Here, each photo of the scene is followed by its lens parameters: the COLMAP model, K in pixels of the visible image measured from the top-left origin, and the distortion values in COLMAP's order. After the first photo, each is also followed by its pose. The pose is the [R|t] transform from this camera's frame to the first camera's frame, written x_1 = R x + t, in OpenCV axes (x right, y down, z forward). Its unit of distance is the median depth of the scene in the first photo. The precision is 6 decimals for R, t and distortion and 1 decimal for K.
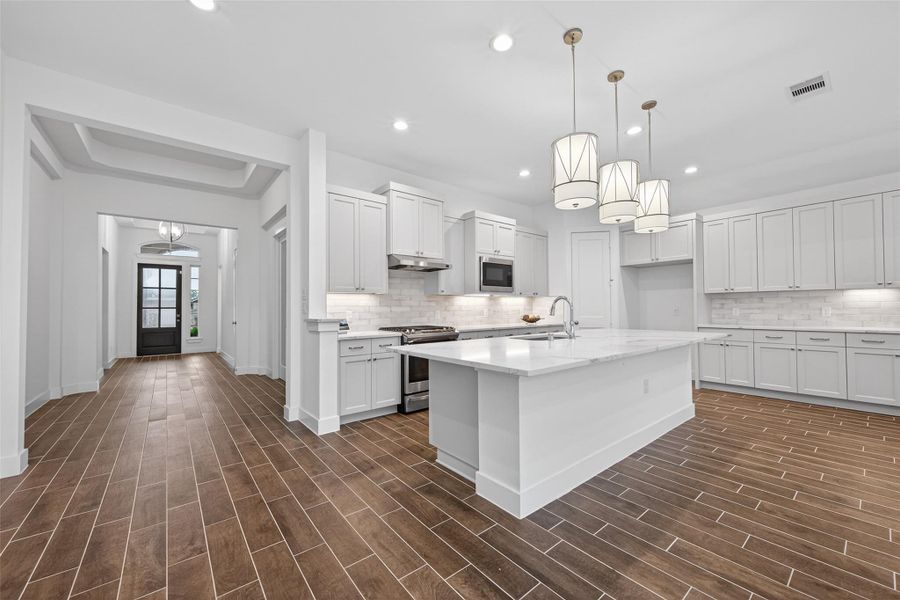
lens RADIAL K [[350.3, 0, 451.2], [0, 350.3, 303.4], [0, 0, 1]] dist [0.007569, -0.002148]
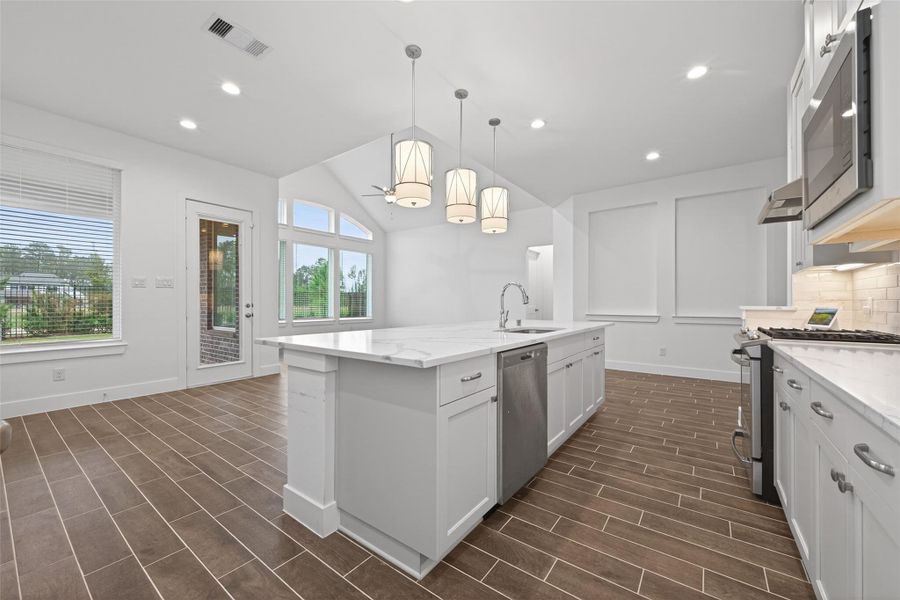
lens RADIAL K [[350.3, 0, 451.9], [0, 350.3, 301.4], [0, 0, 1]] dist [0.007569, -0.002148]
pose [[-0.967982, 0.005058, -0.250970, 0.519228], [0.008849, 0.999863, -0.013983, 0.030521], [0.250865, -0.015756, -0.967894, 1.372312]]
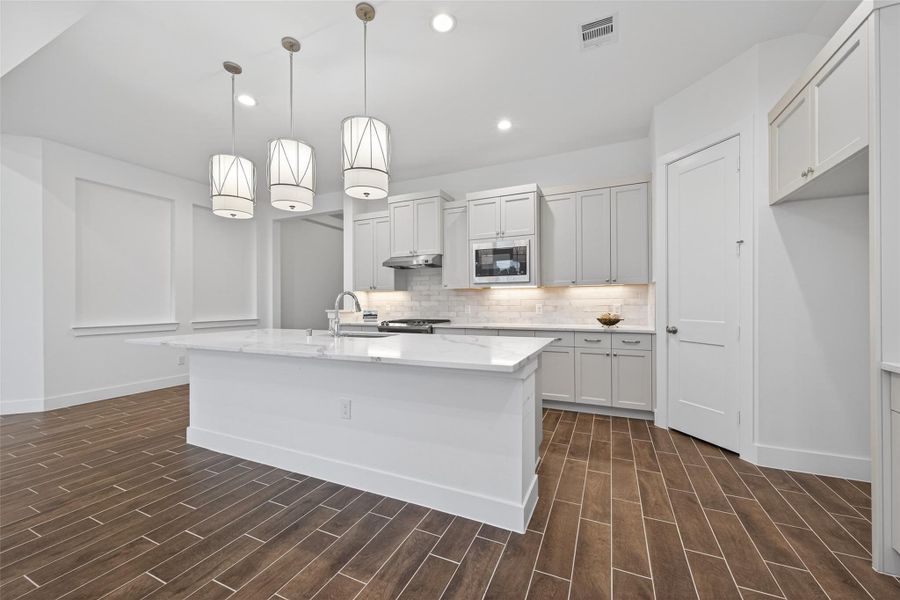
lens RADIAL K [[350.3, 0, 449.2], [0, 350.3, 302.3], [0, 0, 1]] dist [0.007569, -0.002148]
pose [[0.438202, 0.002063, -0.898874, 0.951791], [0.013641, 0.999867, 0.008944, 0.003760], [0.898773, -0.016181, 0.438116, 0.630076]]
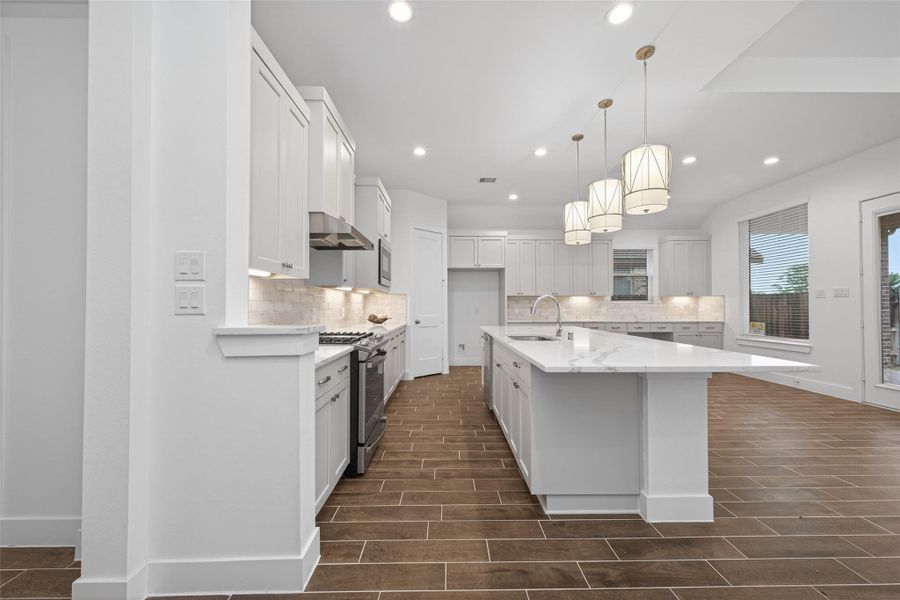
lens RADIAL K [[350.3, 0, 454.2], [0, 350.3, 303.2], [0, 0, 1]] dist [0.007569, -0.002148]
pose [[0.614812, 0.013735, 0.788554, -0.476006], [-0.014971, 0.999871, -0.005744, 0.009604], [-0.788531, -0.008274, 0.614939, 0.447487]]
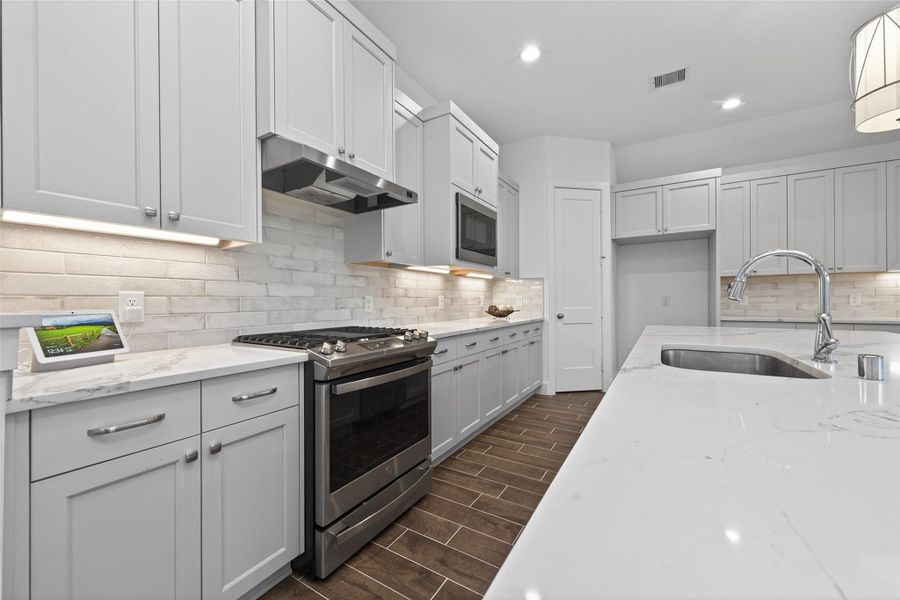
lens RADIAL K [[350.3, 0, 452.4], [0, 350.3, 301.2], [0, 0, 1]] dist [0.007569, -0.002148]
pose [[0.941060, 0.002586, 0.338231, -0.113812], [-0.006789, 0.999914, 0.011243, 0.025609], [-0.338173, -0.012876, 0.940996, 0.571120]]
